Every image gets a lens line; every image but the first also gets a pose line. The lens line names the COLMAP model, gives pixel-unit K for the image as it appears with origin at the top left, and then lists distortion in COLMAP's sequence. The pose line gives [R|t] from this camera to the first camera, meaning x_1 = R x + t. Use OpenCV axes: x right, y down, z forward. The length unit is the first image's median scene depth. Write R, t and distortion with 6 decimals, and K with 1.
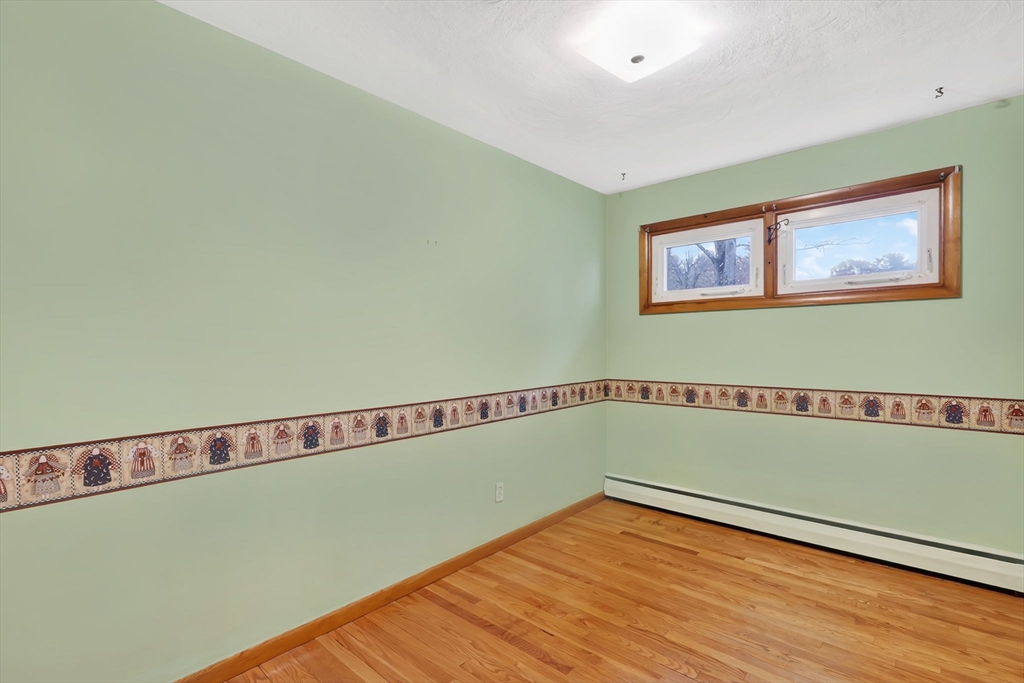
lens RADIAL K [[444.9, 0, 511.9], [0, 444.9, 358.3], [0, 0, 1]] dist [0.000242, 0.000466]
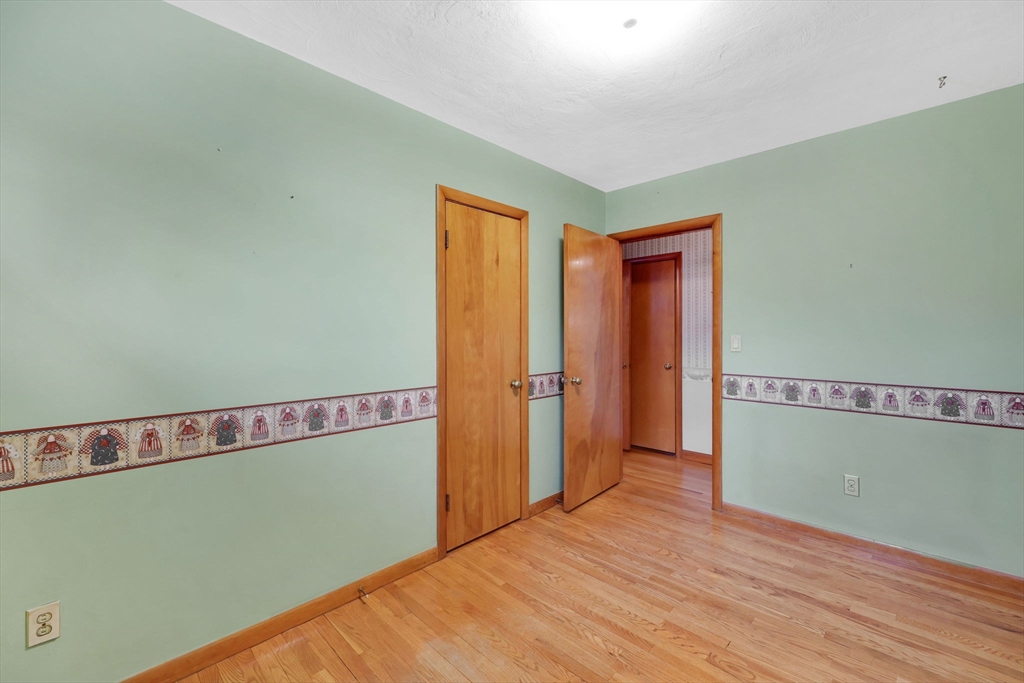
lens RADIAL K [[404.0, 0, 516.9], [0, 404.0, 322.3], [0, 0, 1]] dist [-0.011868, -0.000729]
pose [[0.999471, 0.003778, -0.032287, 0.068131], [-0.005570, 0.998438, -0.055598, -0.001742], [0.032027, 0.055748, 0.997931, 0.080770]]
